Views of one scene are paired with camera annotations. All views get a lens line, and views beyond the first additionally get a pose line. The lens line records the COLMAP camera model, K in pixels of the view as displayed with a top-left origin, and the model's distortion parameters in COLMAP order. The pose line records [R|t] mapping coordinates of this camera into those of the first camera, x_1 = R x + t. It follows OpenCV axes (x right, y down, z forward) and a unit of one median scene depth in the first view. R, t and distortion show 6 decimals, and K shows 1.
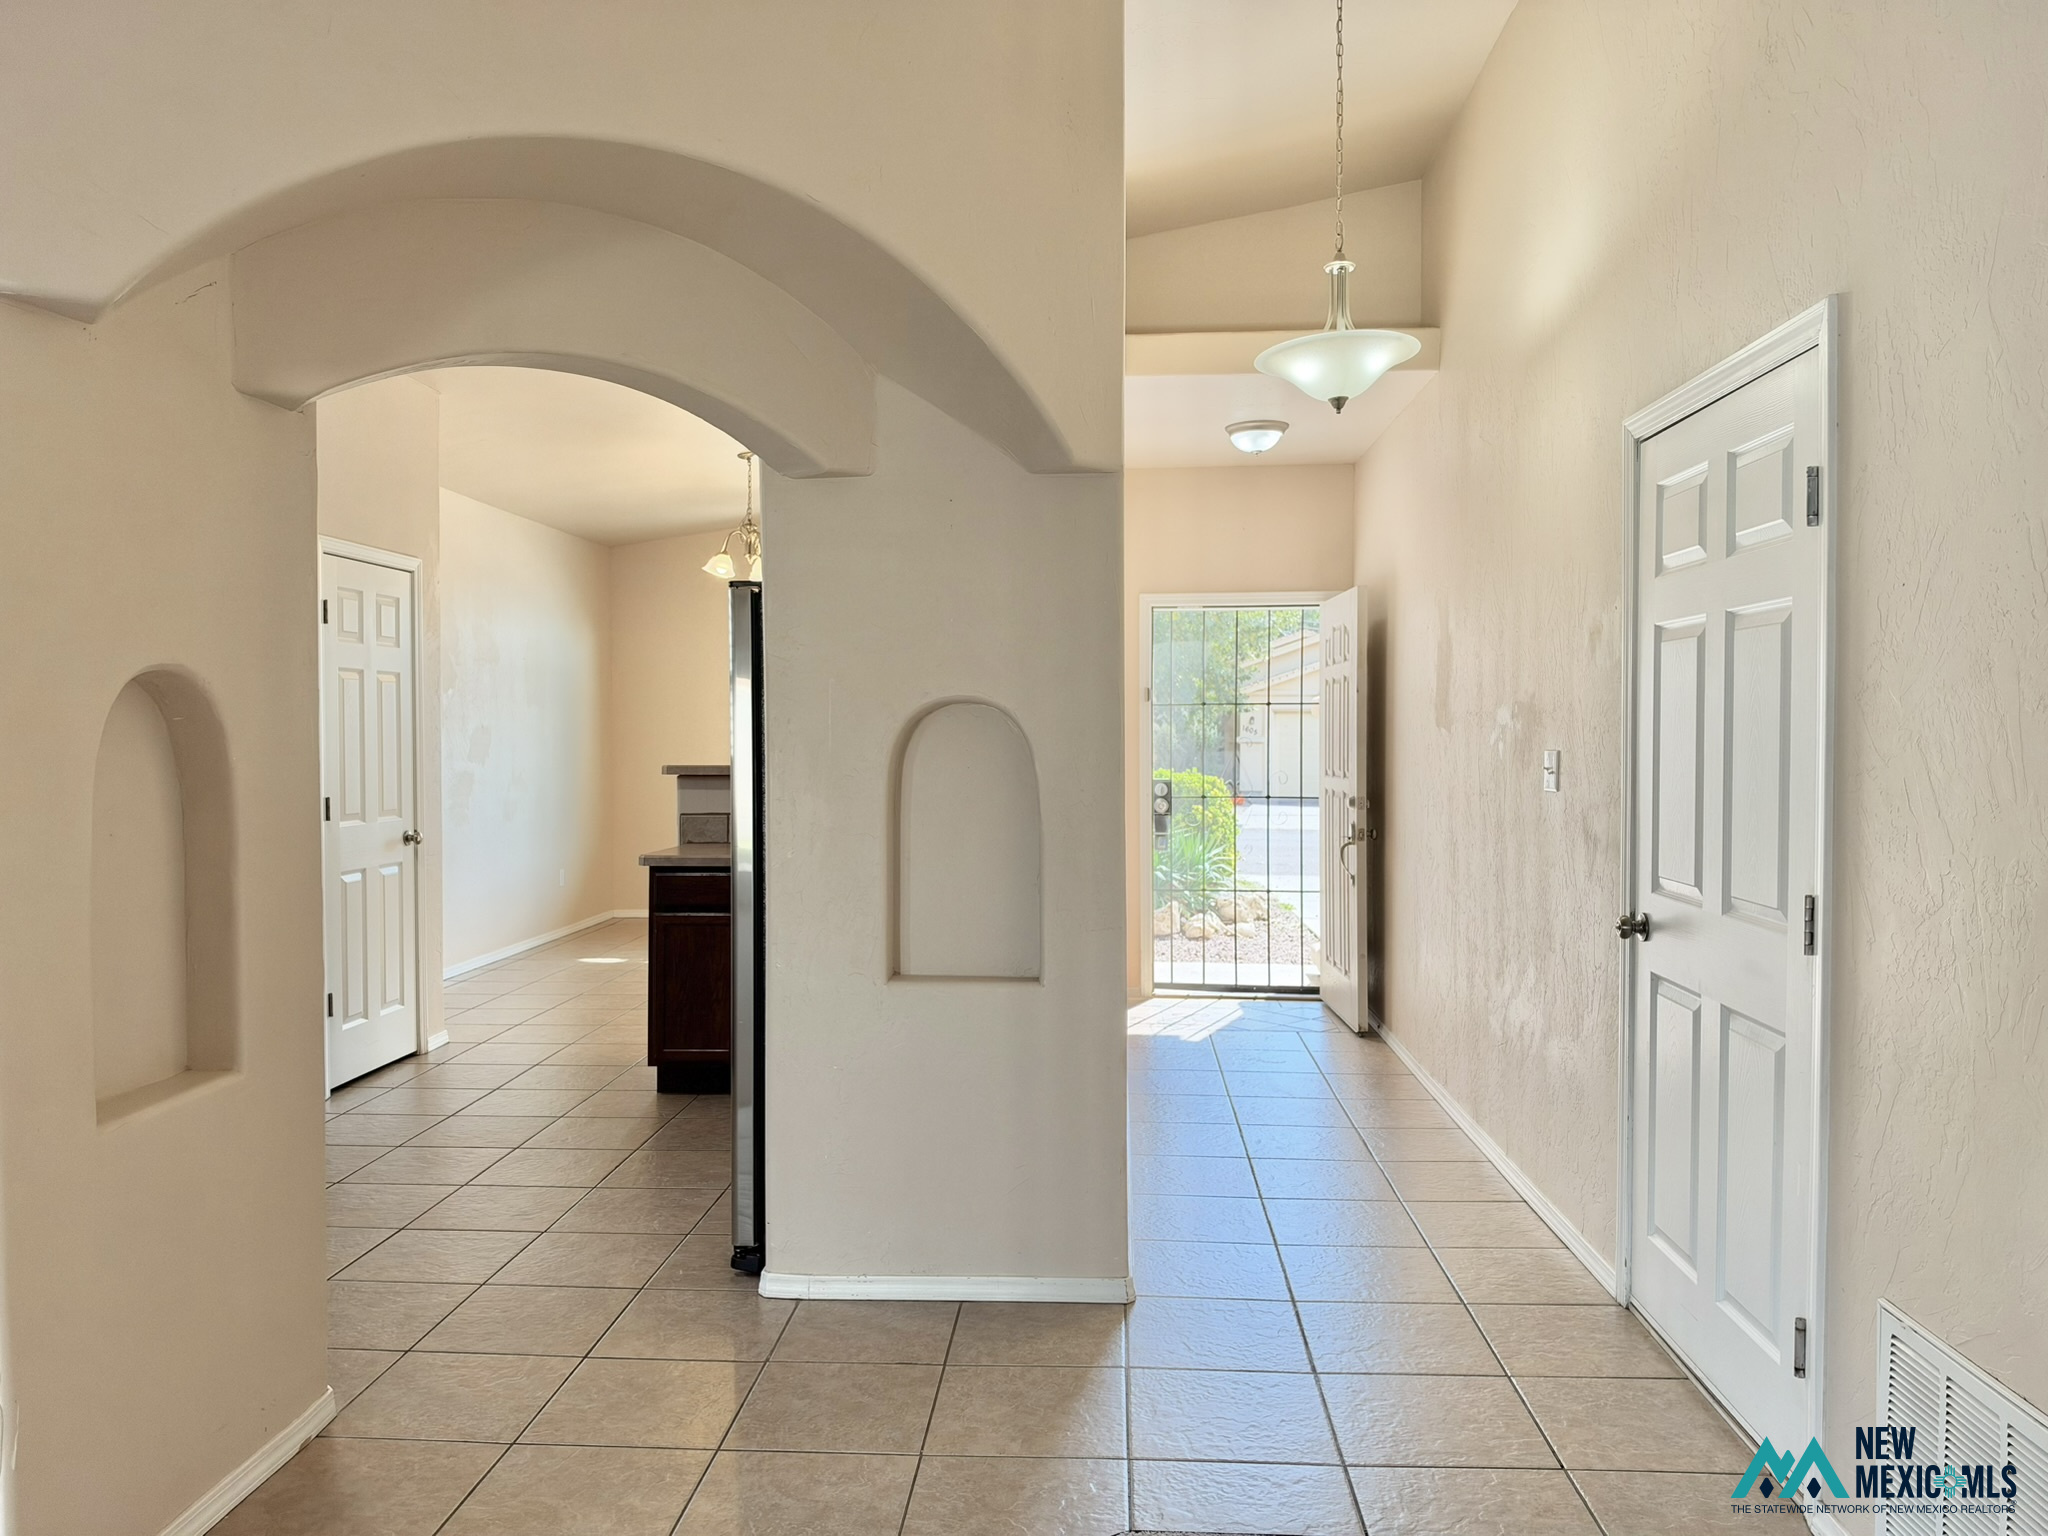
lens RADIAL K [[1418.9, 0, 1024.0], [0, 1418.9, 768.0], [0, 0, 1]] dist [0.000193, -0.000138]
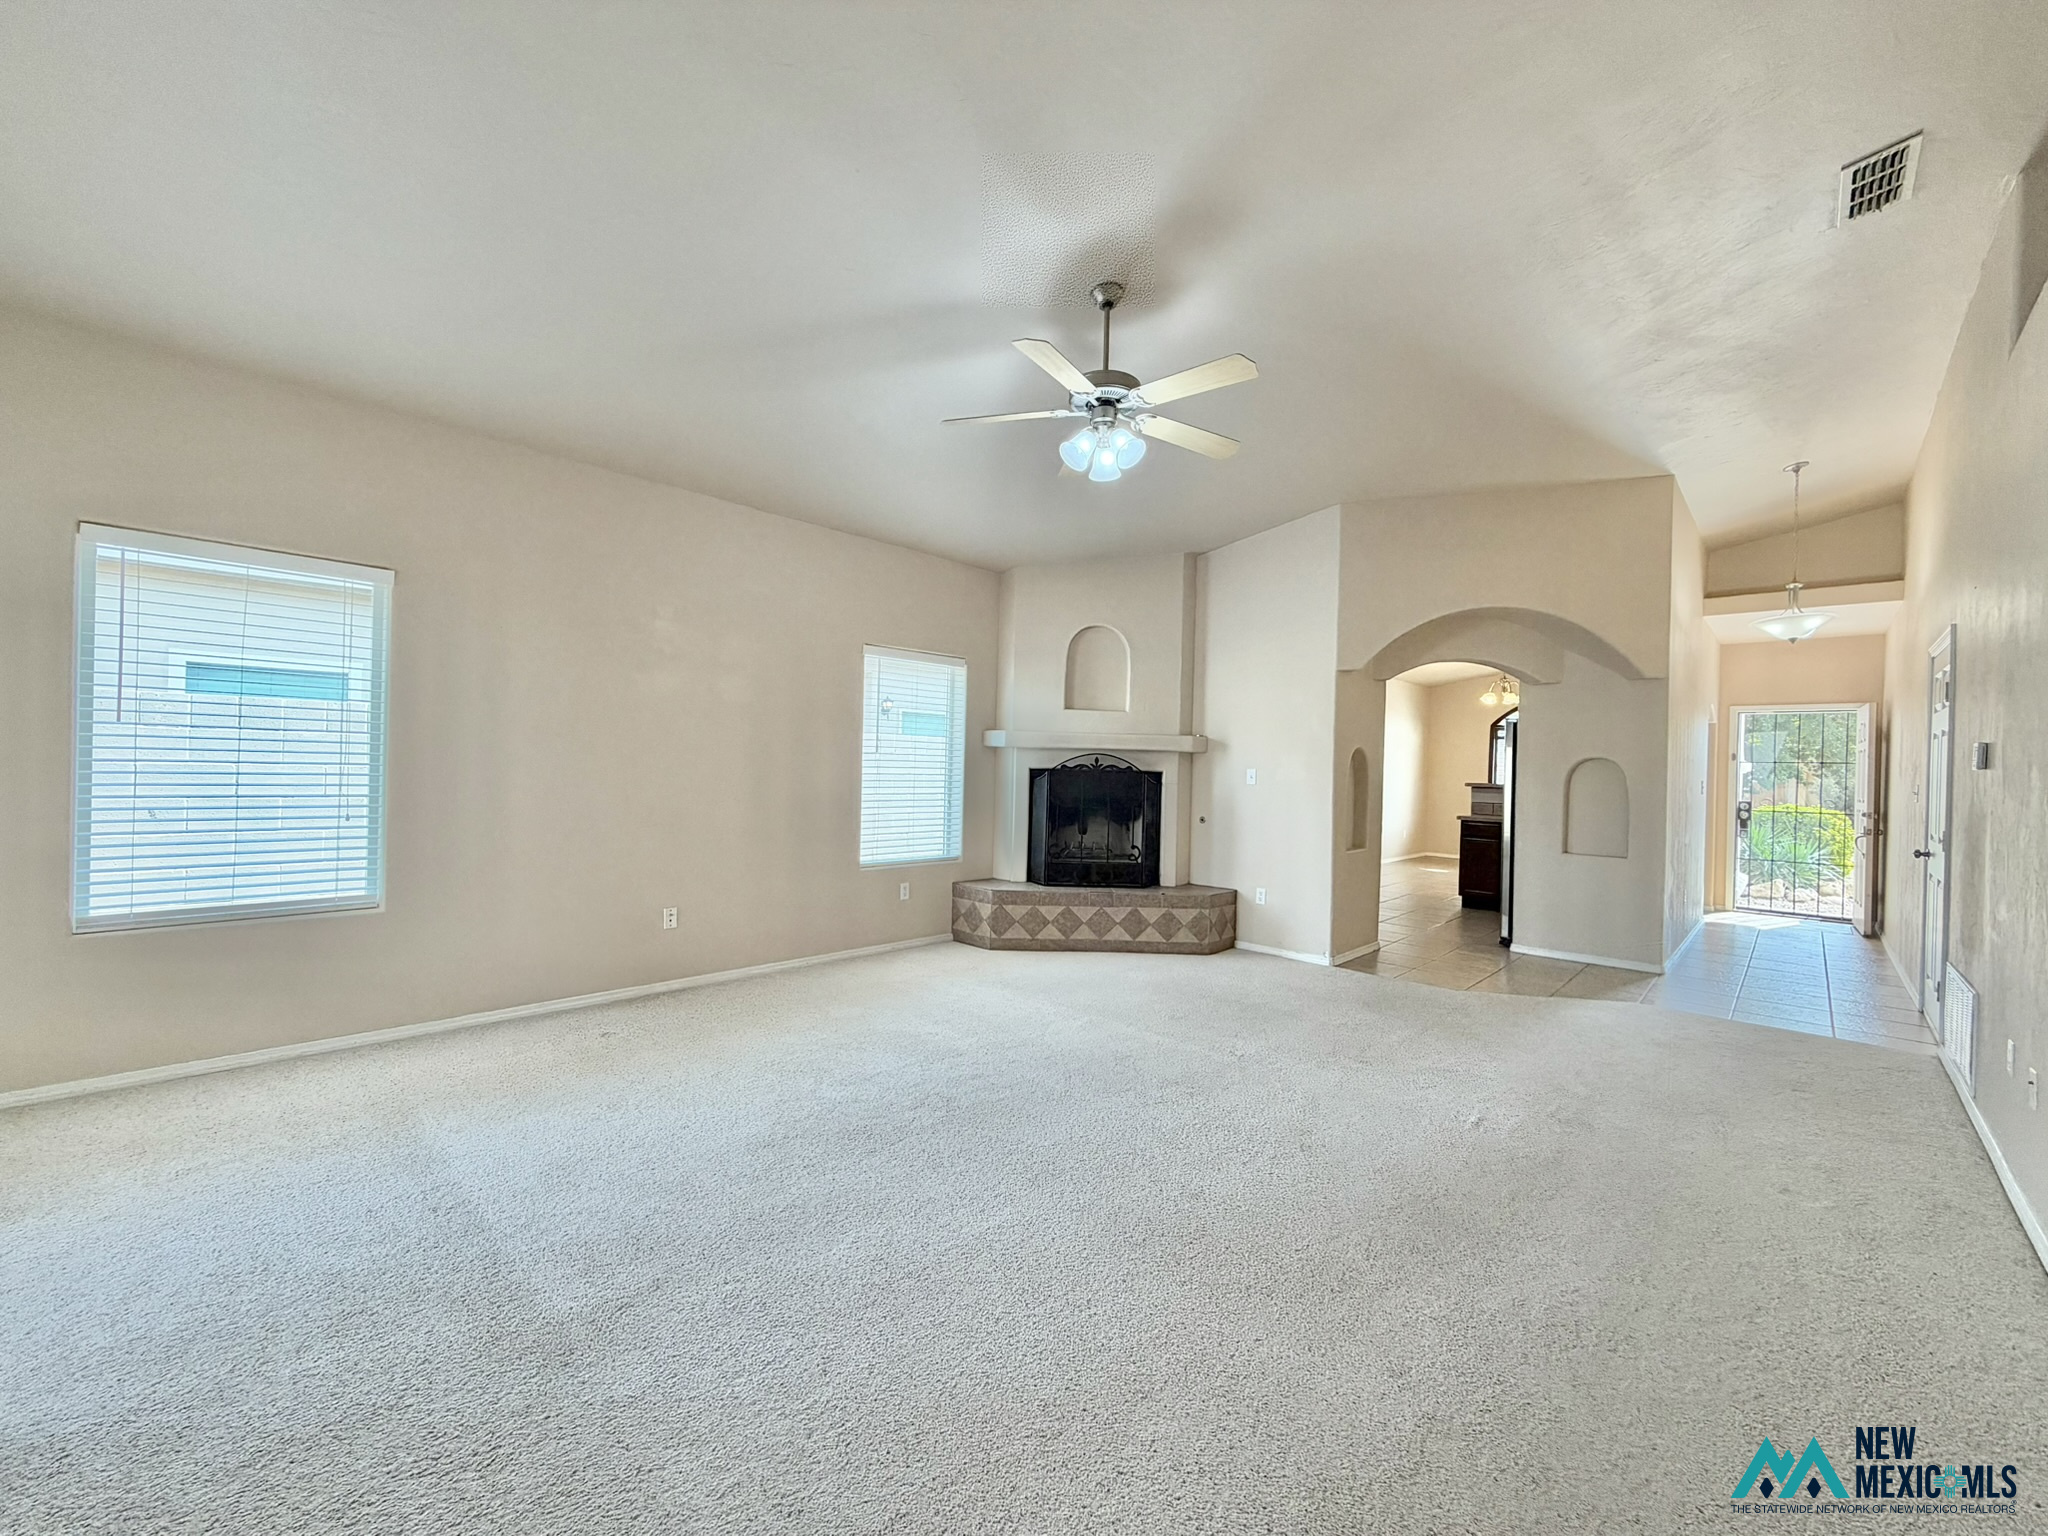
lens RADIAL K [[814.1, 0, 1019.4], [0, 814.1, 769.1], [0, 0, 1]] dist [0.000152, 0.000126]
pose [[0.759528, 0.023772, -0.650040, 0.083109], [-0.042631, 0.999003, -0.013277, 0.026628], [0.649076, 0.037796, 0.759784, -0.611444]]
